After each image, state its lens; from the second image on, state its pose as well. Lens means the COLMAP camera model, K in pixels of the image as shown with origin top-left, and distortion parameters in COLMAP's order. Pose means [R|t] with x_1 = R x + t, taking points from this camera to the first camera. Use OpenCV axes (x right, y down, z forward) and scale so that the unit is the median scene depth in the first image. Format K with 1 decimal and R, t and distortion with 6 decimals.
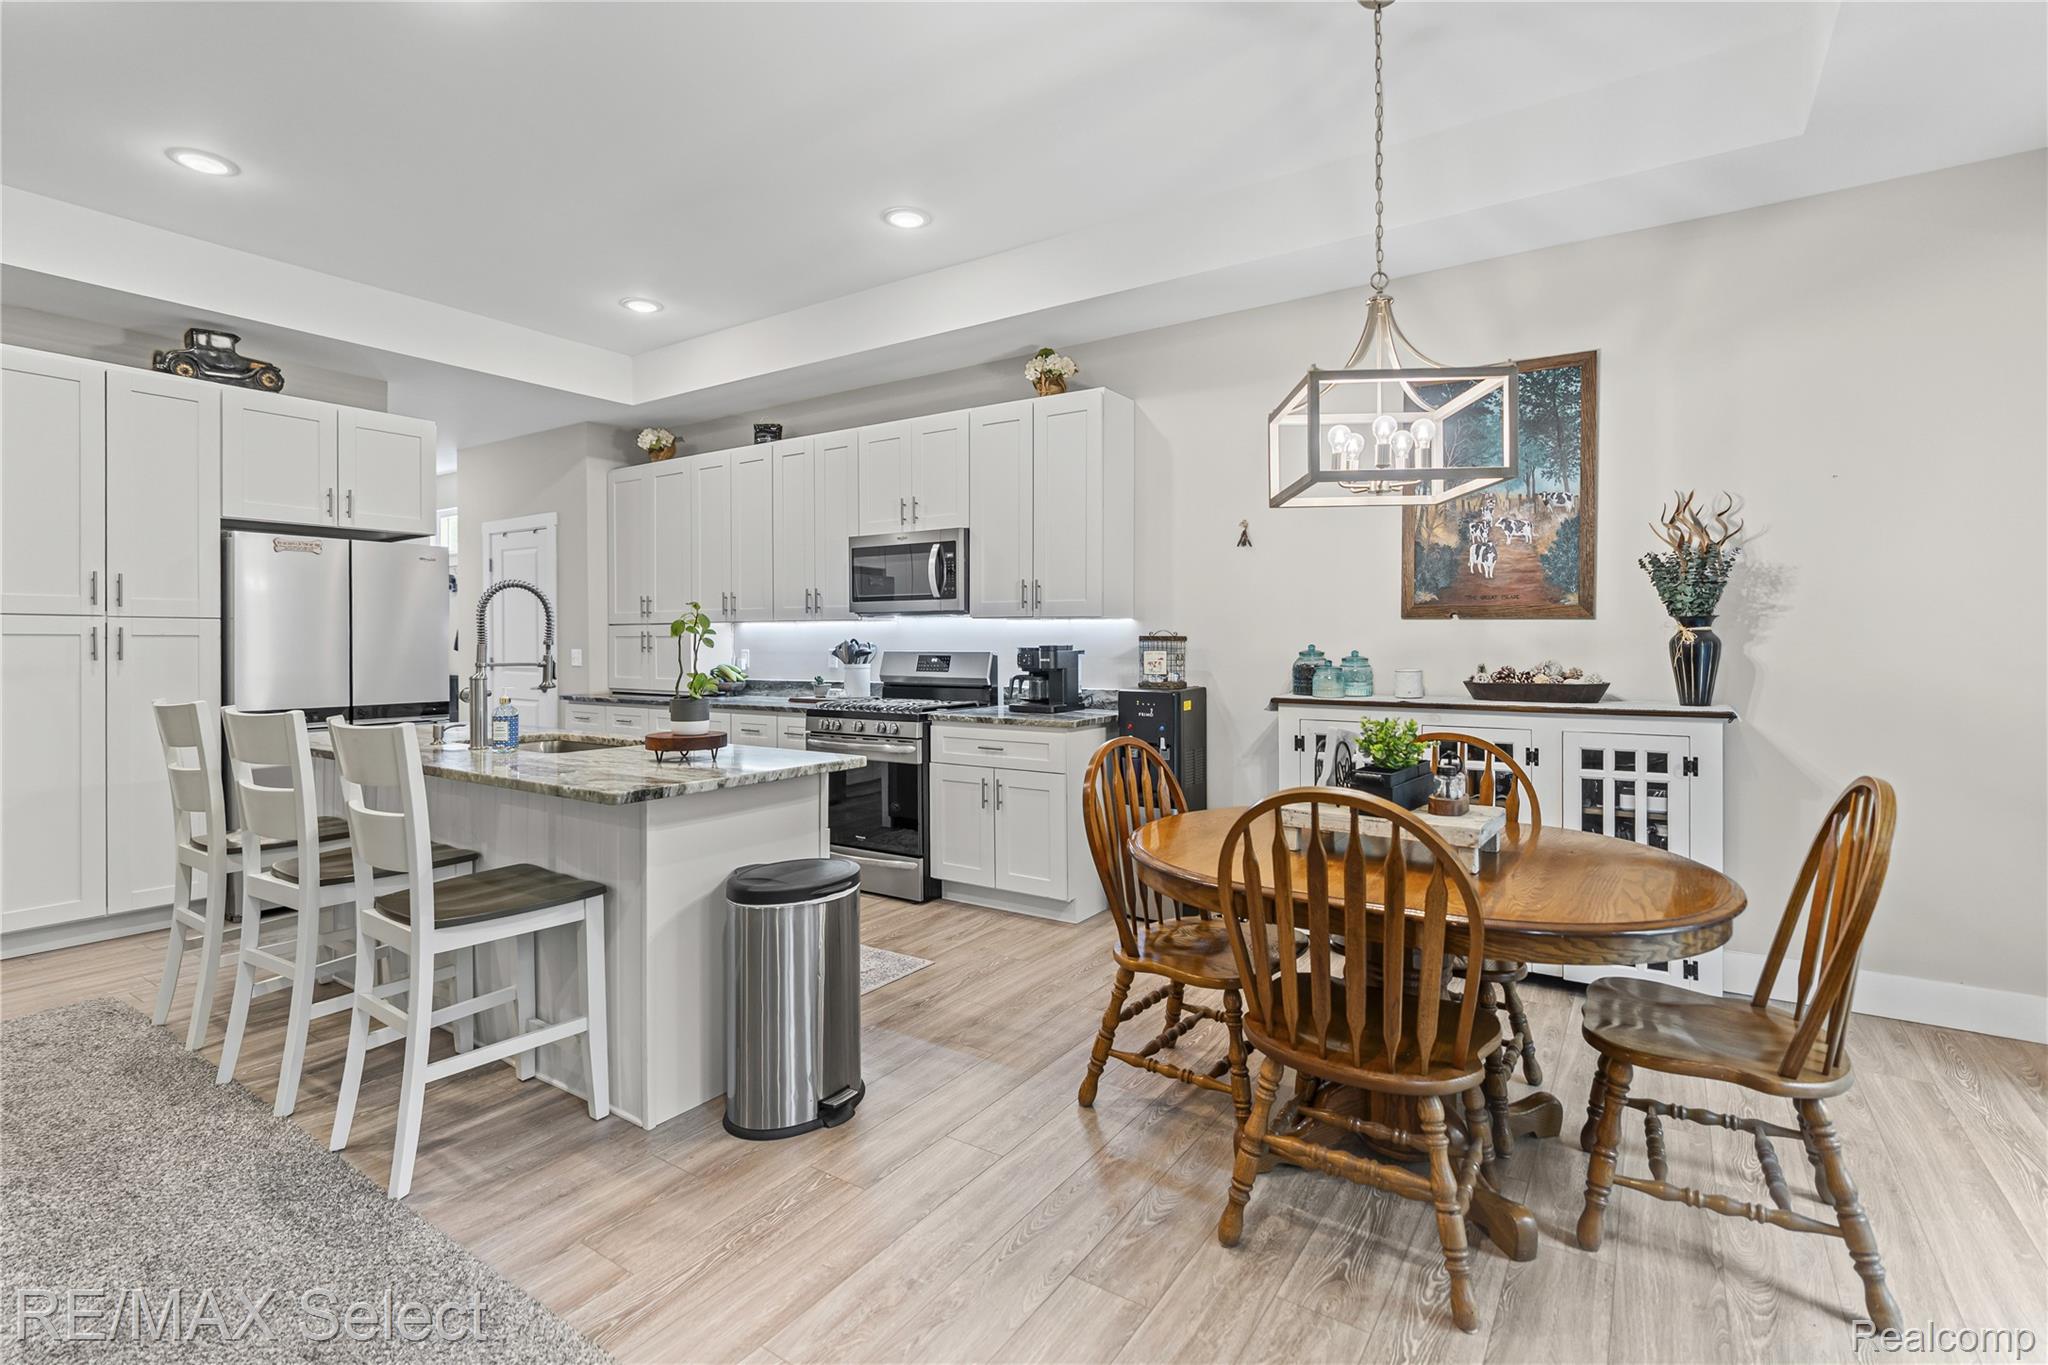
lens RADIAL K [[963.1, 0, 1040.9], [0, 963.1, 647.7], [0, 0, 1]] dist [-0.004442, 0.003946]
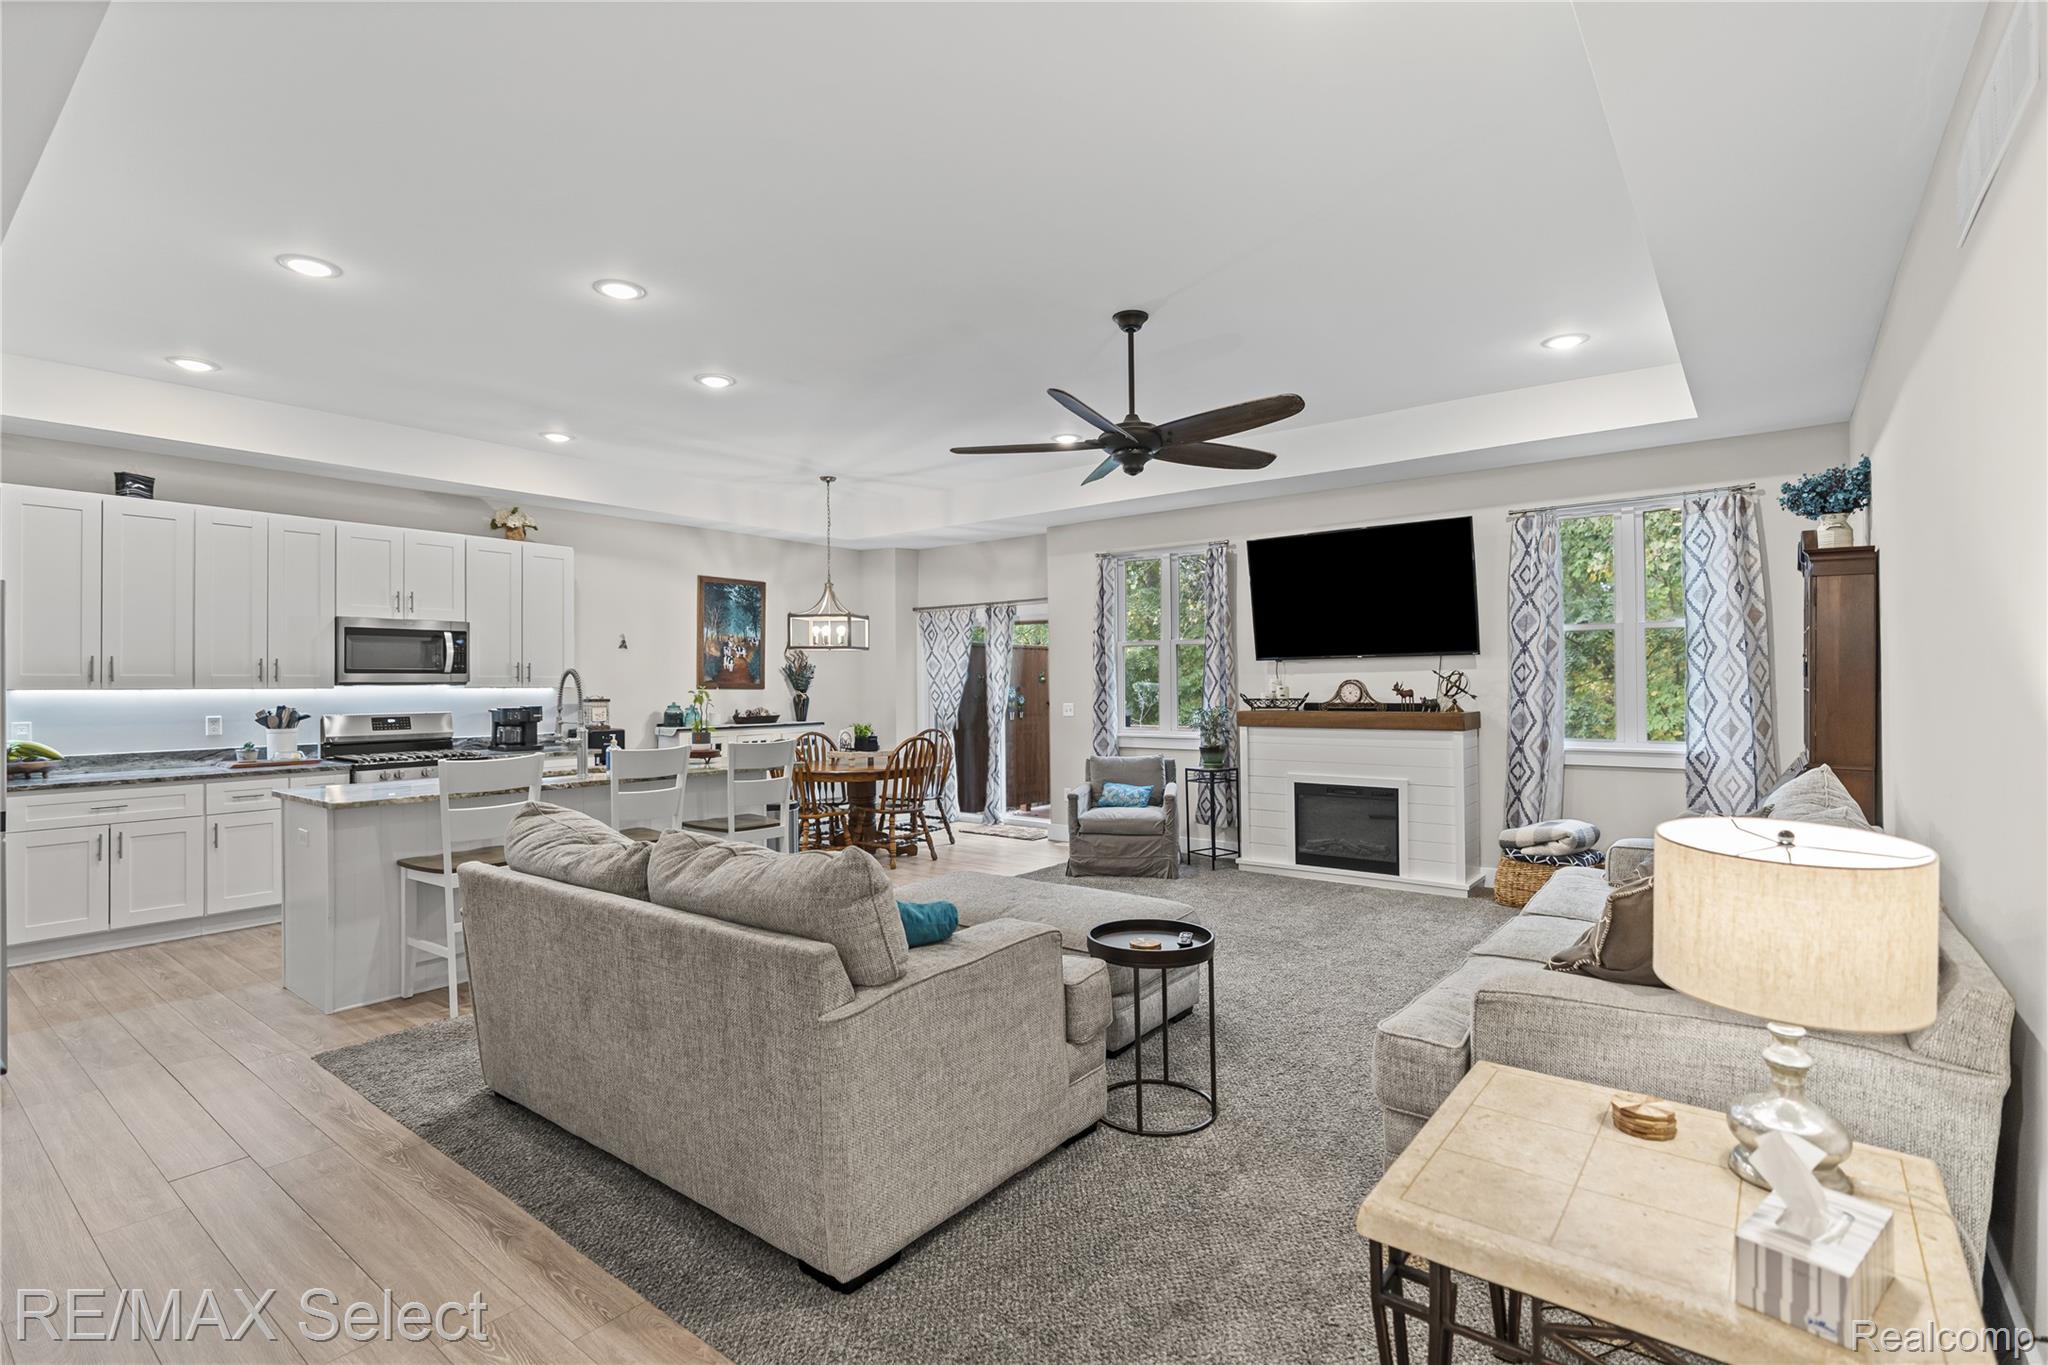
lens RADIAL K [[963.1, 0, 1030.9], [0, 963.1, 680.9], [0, 0, 1]] dist [-0.004442, 0.003946]
pose [[0.074837, 0.001766, 0.997194, -1.447044], [0.011169, 0.999934, -0.002609, -0.028944], [-0.997133, 0.011333, 0.074812, 0.092818]]
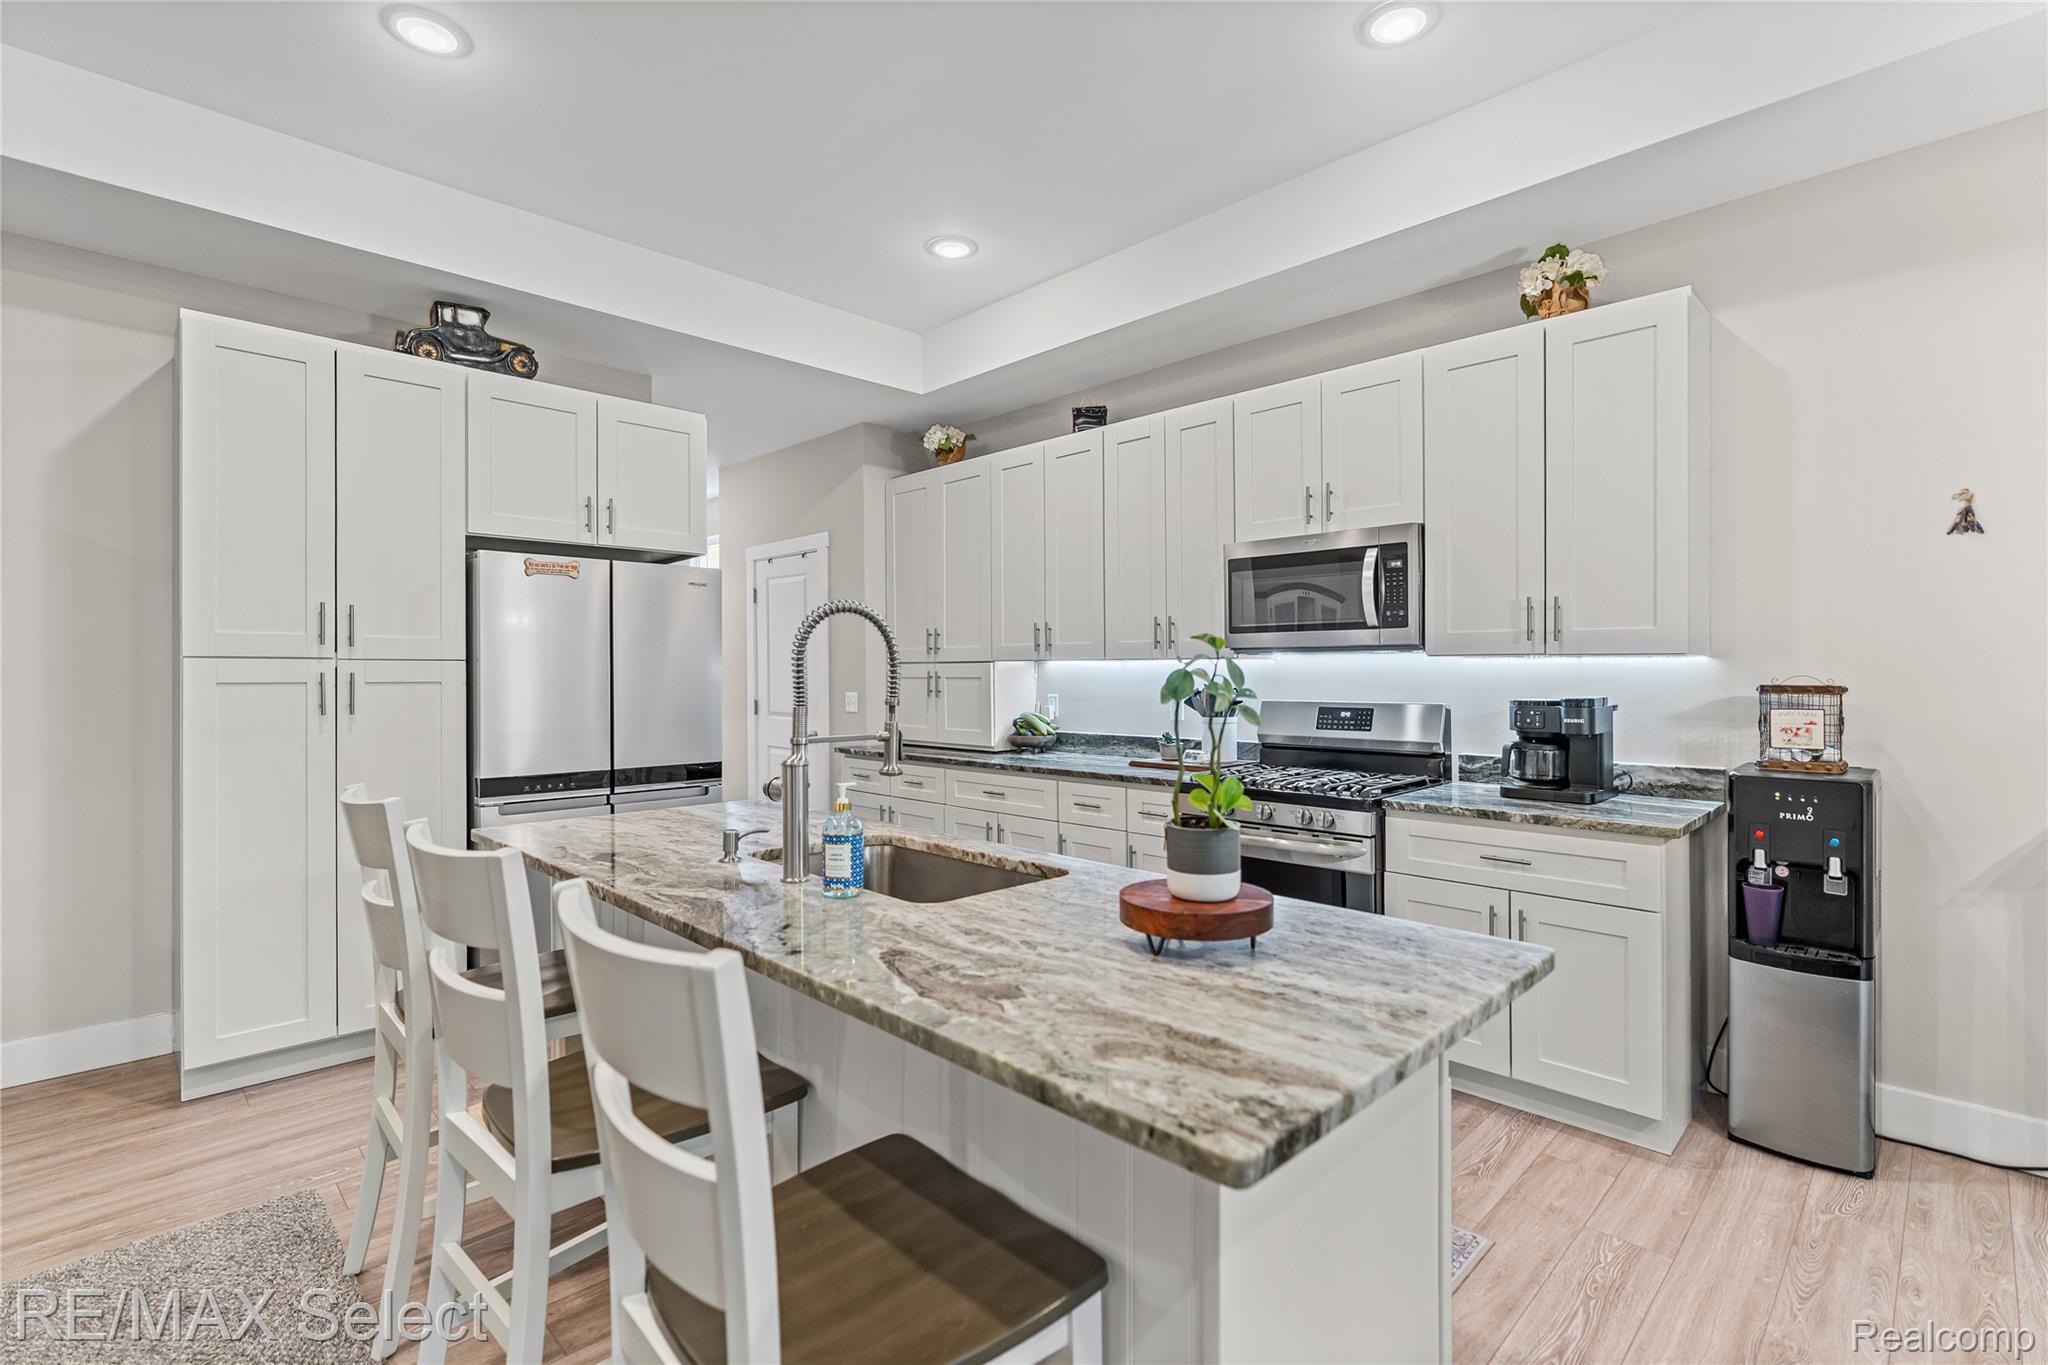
lens RADIAL K [[963.1, 0, 1044.8], [0, 963.1, 672.9], [0, 0, 1]] dist [-0.004442, 0.003946]
pose [[0.980581, -0.001044, -0.196110, -0.212126], [-0.000416, 0.999973, -0.007402, -0.013925], [0.196112, 0.007340, 0.980554, 0.293412]]
